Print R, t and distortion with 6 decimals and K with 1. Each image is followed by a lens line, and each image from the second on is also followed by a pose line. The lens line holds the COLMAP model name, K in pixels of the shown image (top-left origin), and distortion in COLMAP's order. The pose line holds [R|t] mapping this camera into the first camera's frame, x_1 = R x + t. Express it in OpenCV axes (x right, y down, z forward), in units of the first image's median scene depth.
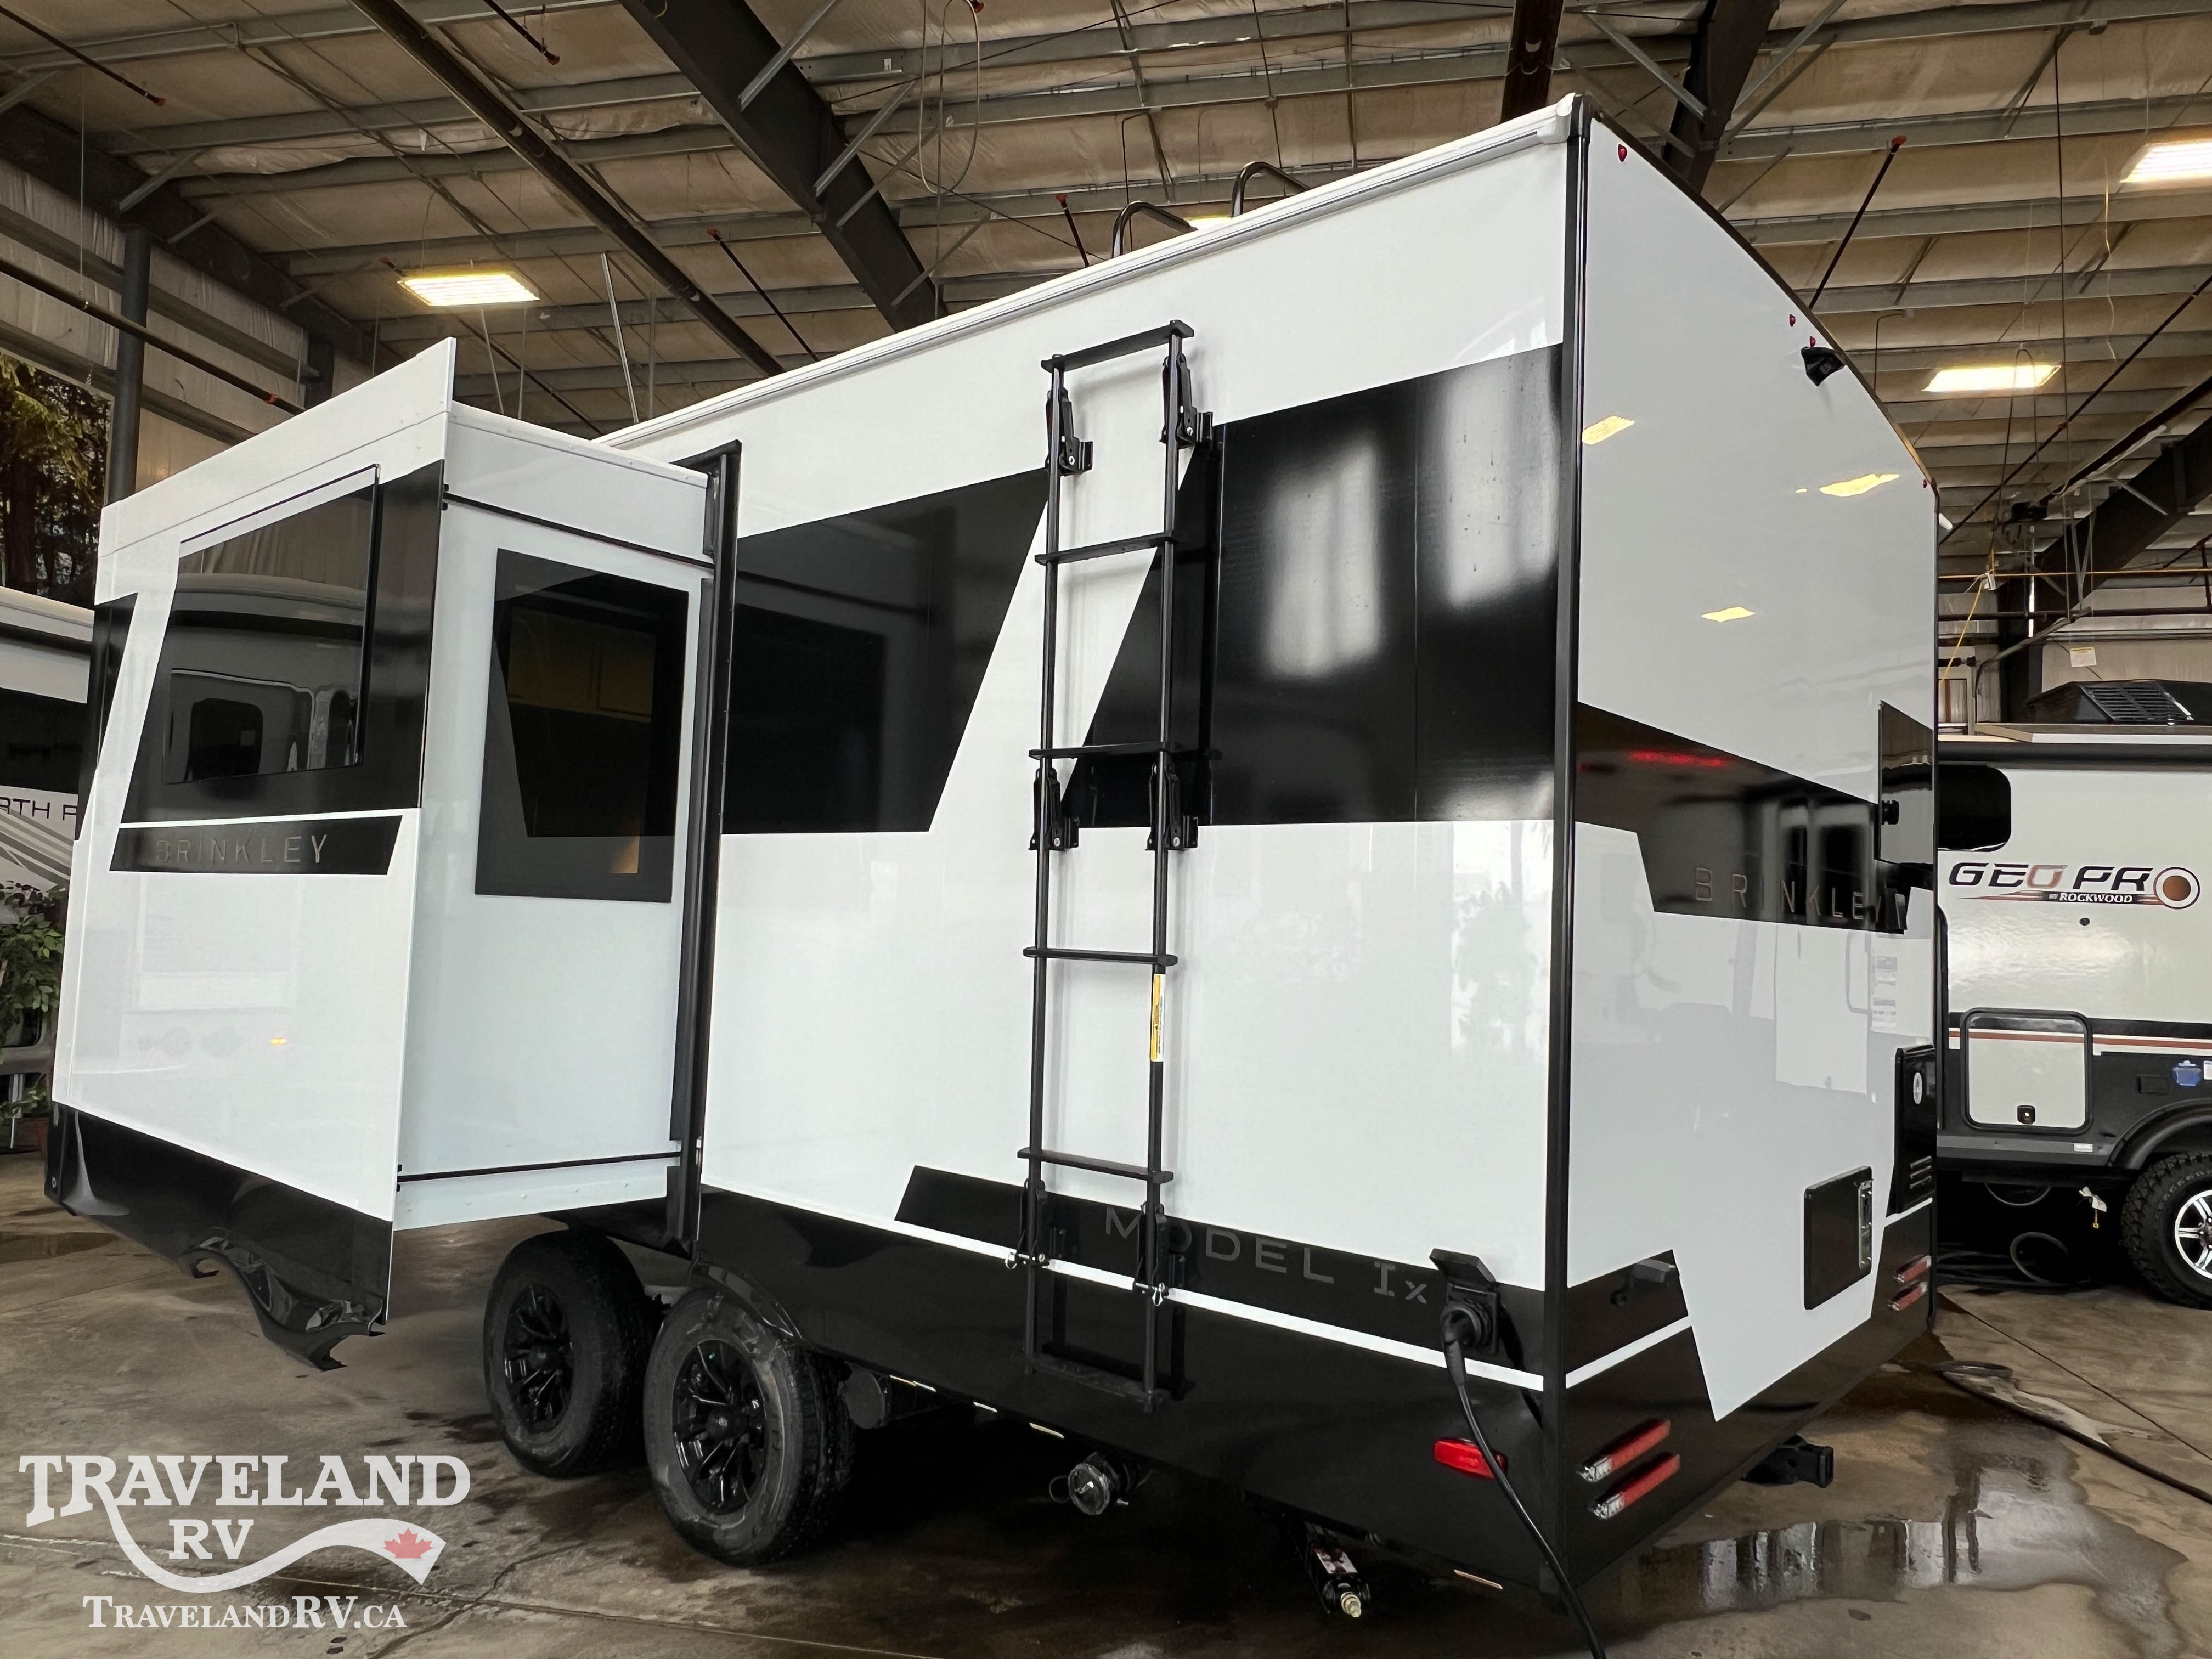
lens RADIAL K [[1485.8, 0, 1117.9], [0, 1485.8, 831.5], [0, 0, 1]] dist [0.001754, -0.001518]
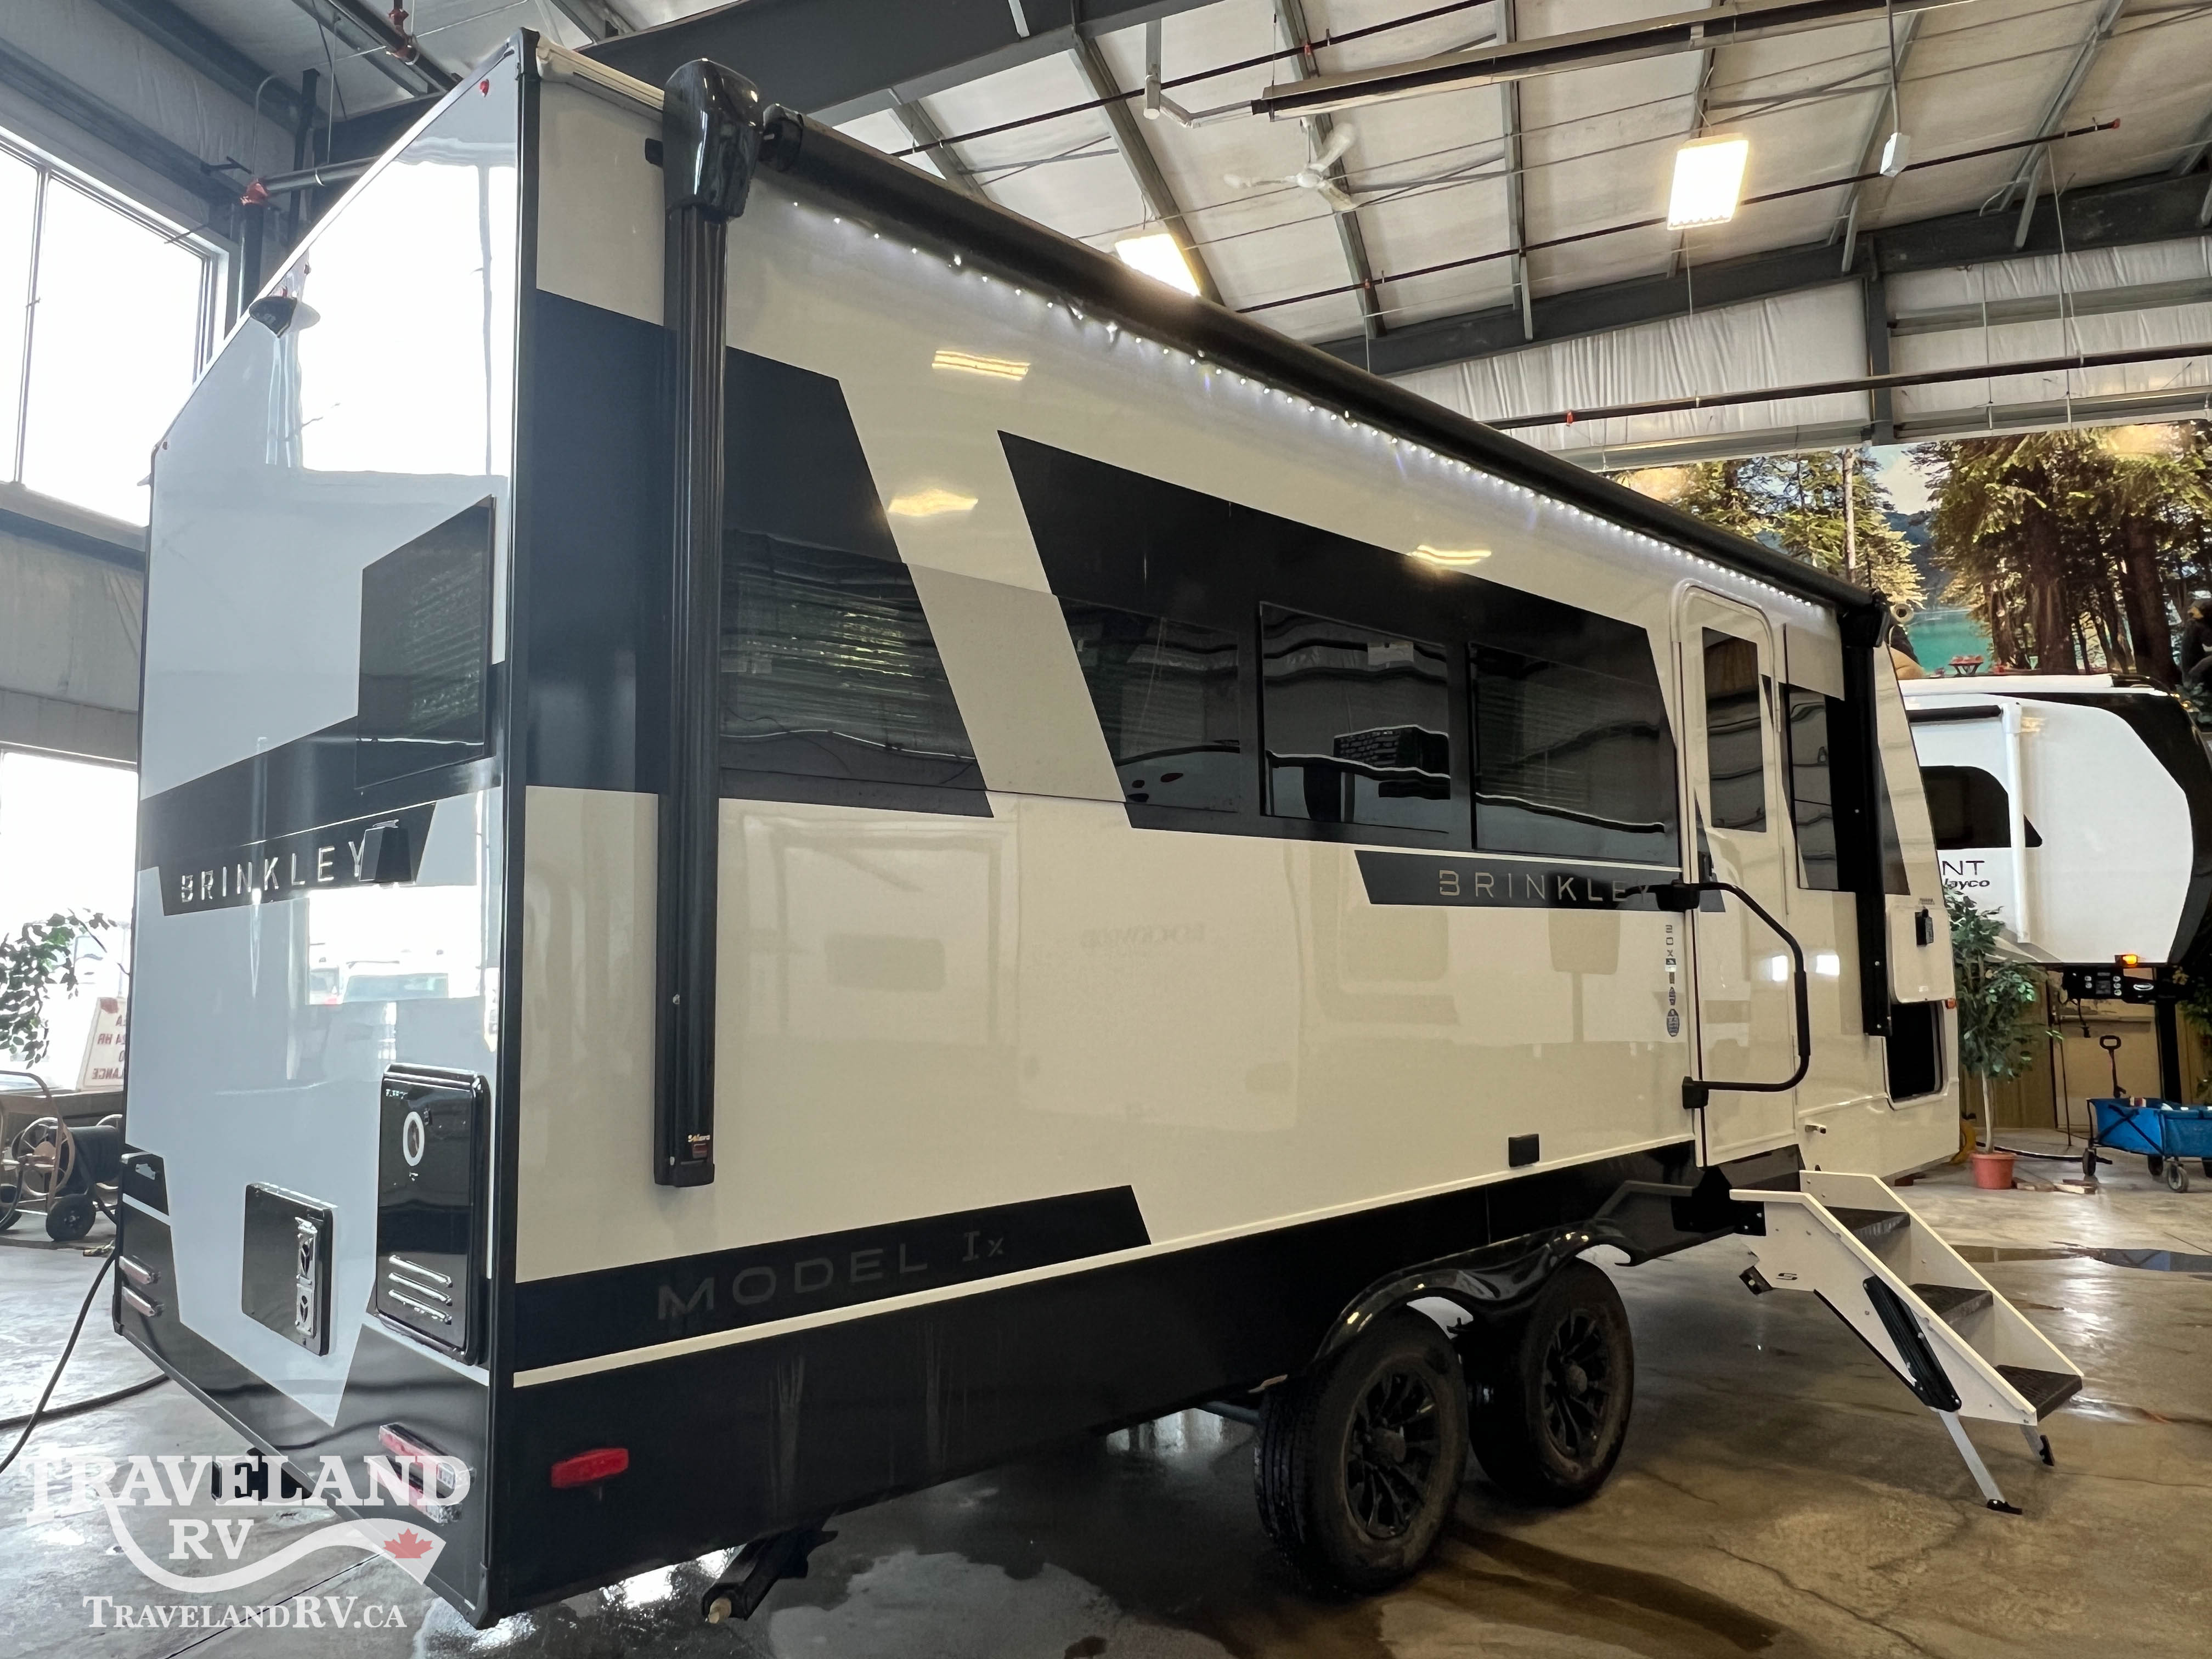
lens RADIAL K [[1485.8, 0, 1117.9], [0, 1485.8, 831.5], [0, 0, 1]] dist [0.001754, -0.001518]
pose [[-0.093561, -0.123469, -0.987928, 0.486690], [0.075757, 0.988521, -0.130717, 0.068400], [0.992727, -0.087072, -0.083133, 0.593420]]
